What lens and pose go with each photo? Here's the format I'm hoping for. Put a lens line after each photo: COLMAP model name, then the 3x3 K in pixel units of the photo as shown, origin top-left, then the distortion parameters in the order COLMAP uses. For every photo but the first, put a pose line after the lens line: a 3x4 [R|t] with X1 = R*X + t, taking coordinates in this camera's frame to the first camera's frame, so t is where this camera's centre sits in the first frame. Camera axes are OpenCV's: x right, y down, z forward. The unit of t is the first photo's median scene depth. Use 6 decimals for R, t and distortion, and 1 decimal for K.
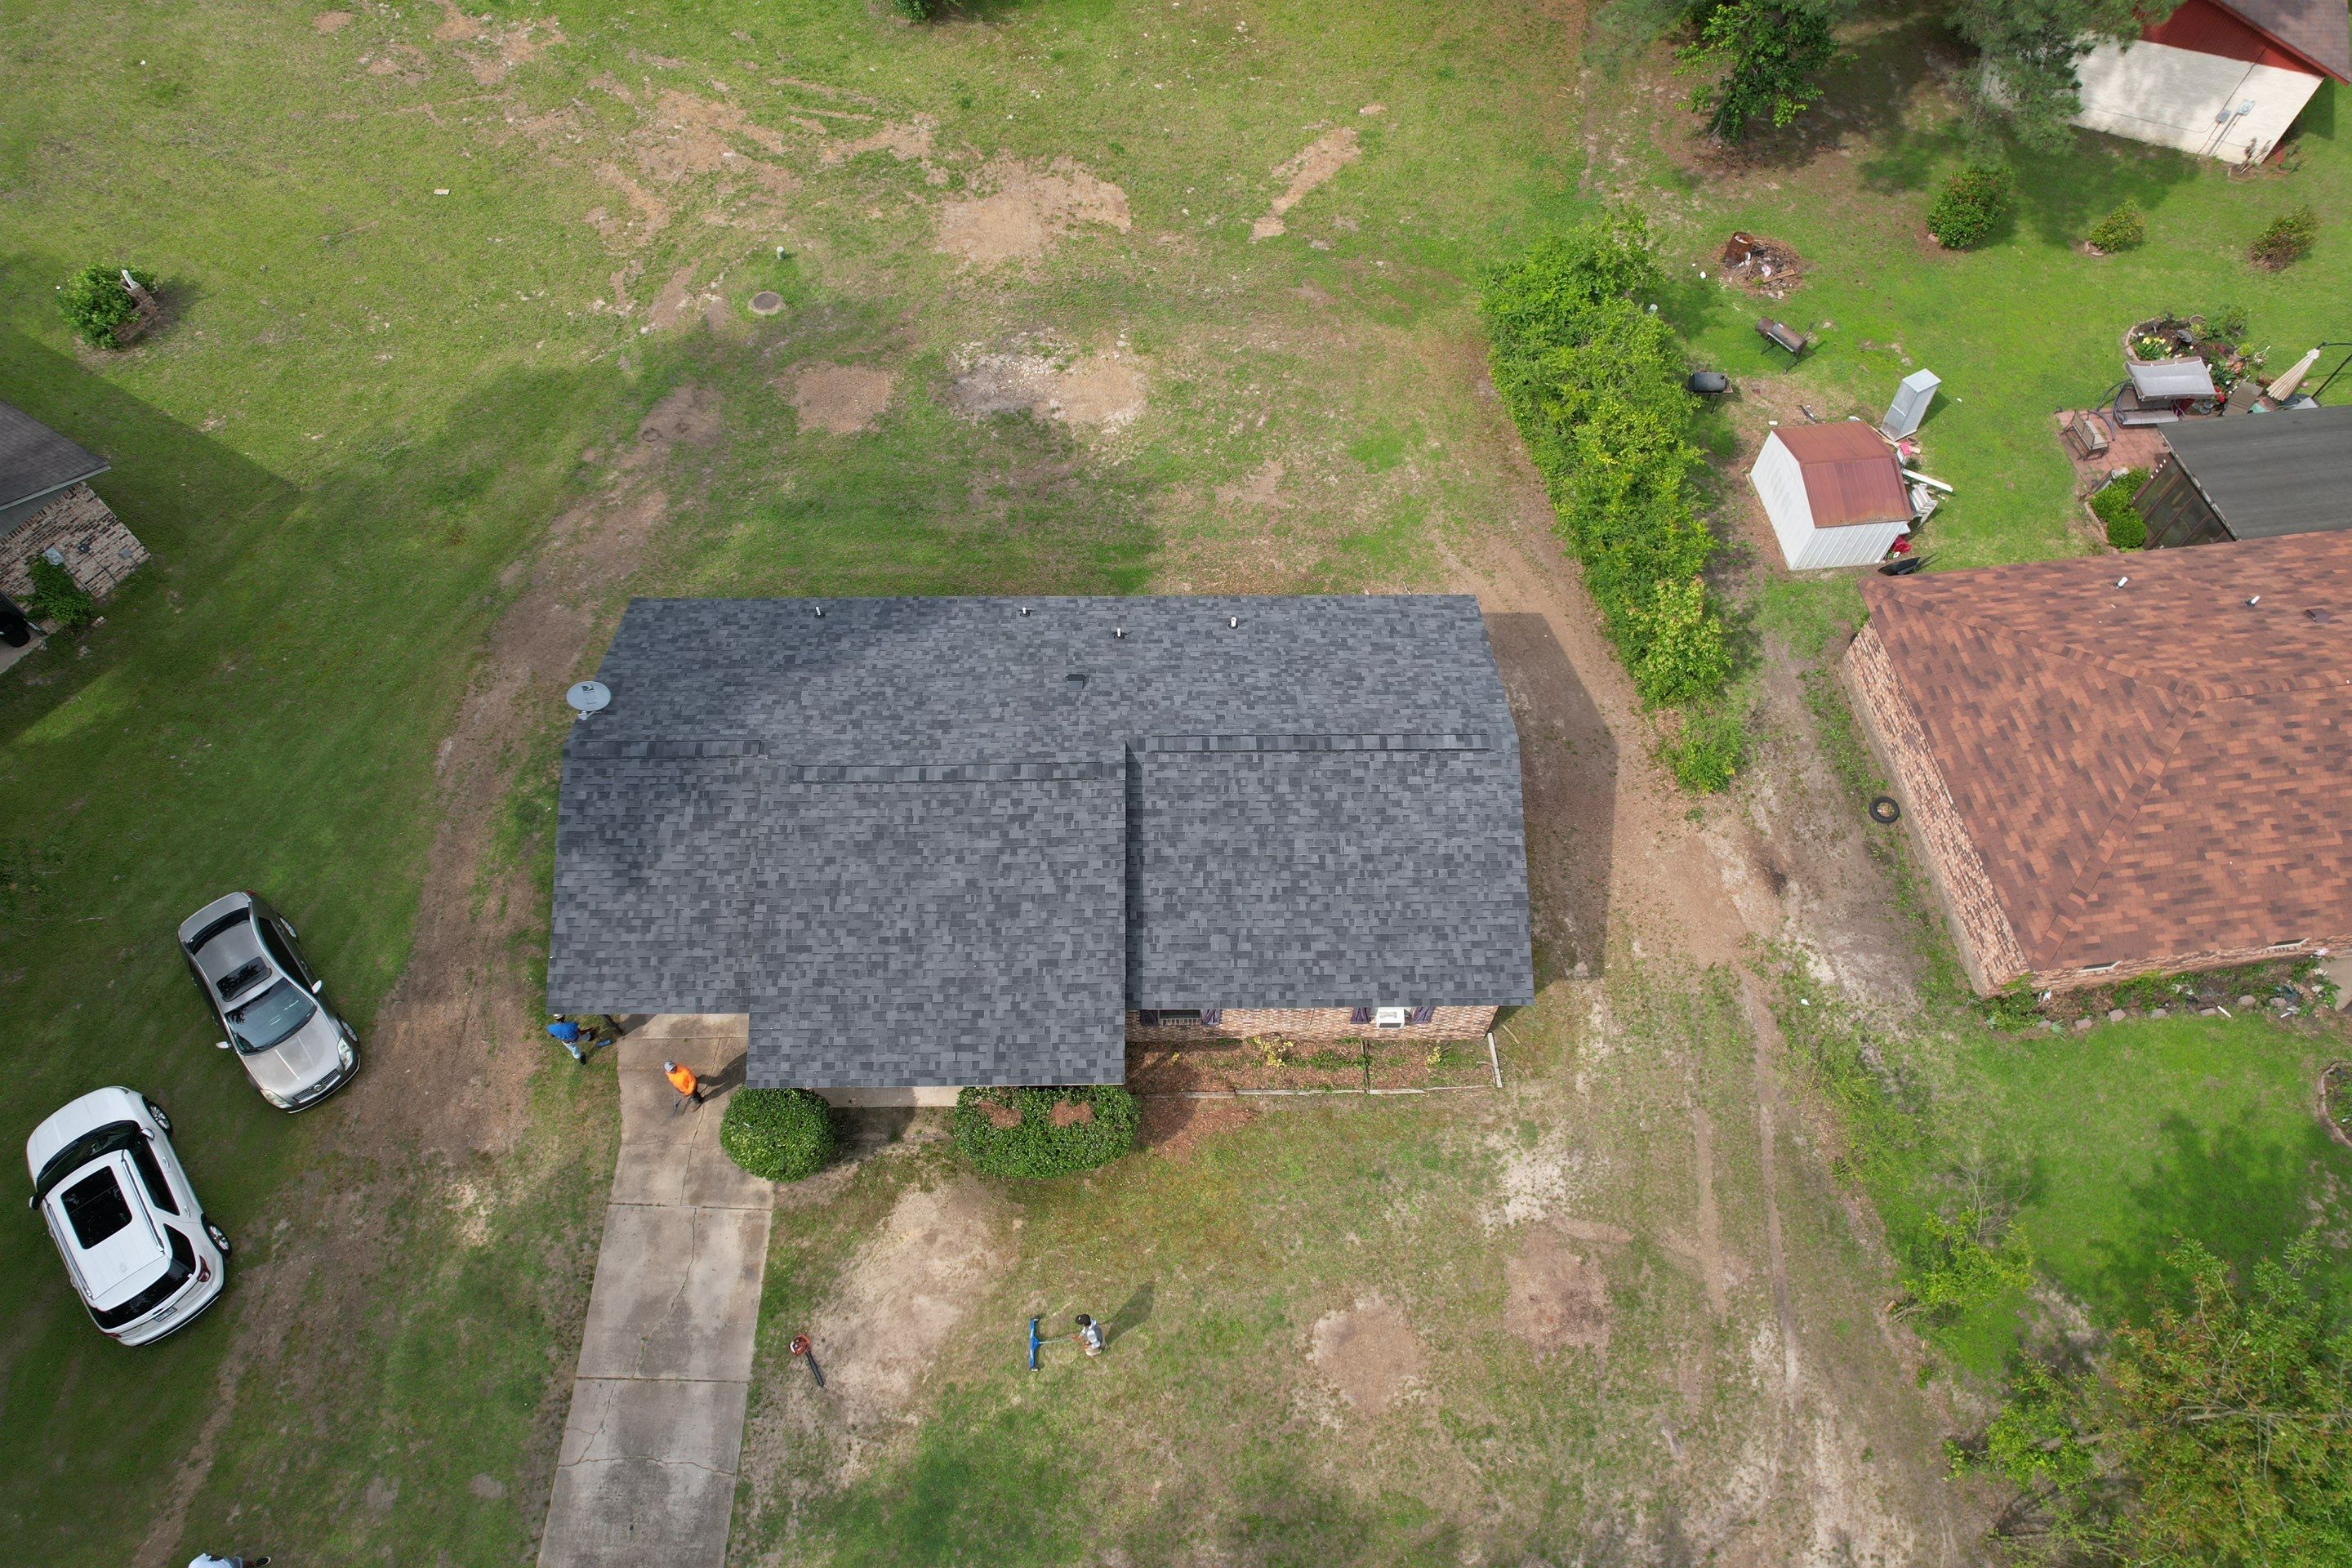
lens RADIAL K [[1500.5, 0, 1176.0], [0, 1500.5, 784.0], [0, 0, 1]] dist [-0.039716, 0.000496]
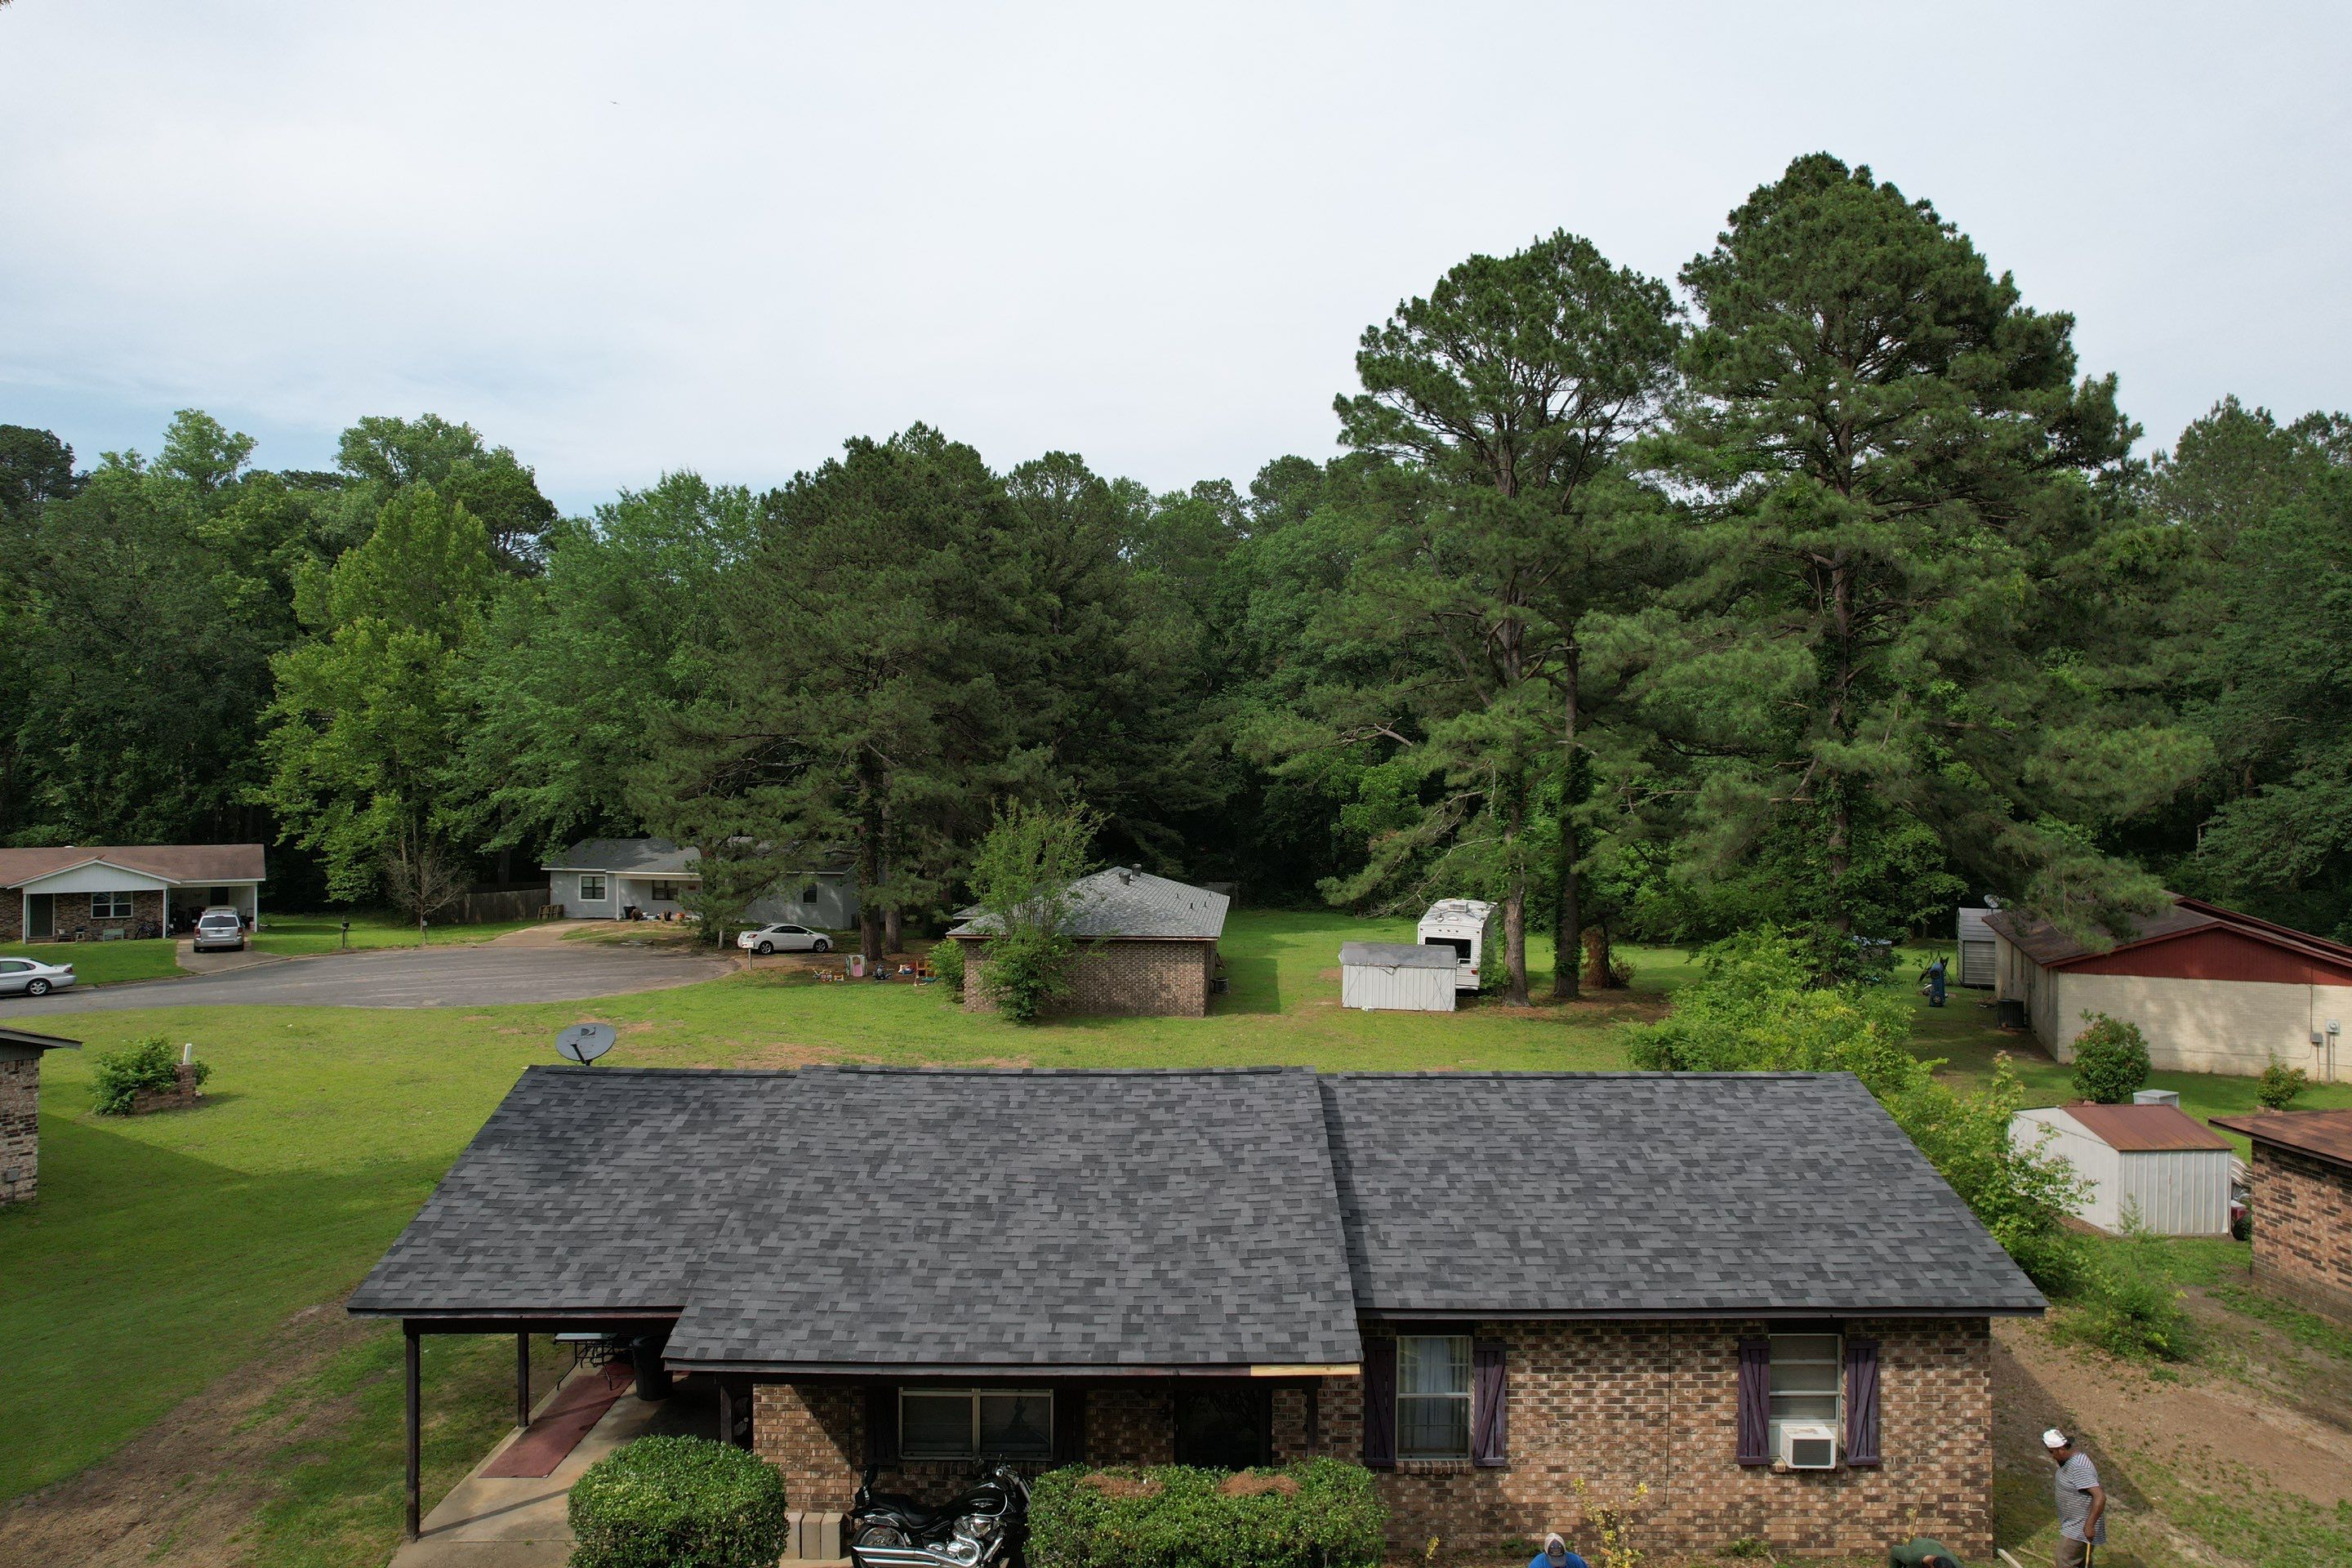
lens RADIAL K [[1500.5, 0, 1176.0], [0, 1500.5, 784.0], [0, 0, 1]] dist [-0.039716, 0.000496]
pose [[0.999937, -0.000920, -0.011215, -0.092639], [-0.009151, 0.513527, -0.858025, 0.537999], [0.006549, 0.858073, 0.513486, 0.529961]]
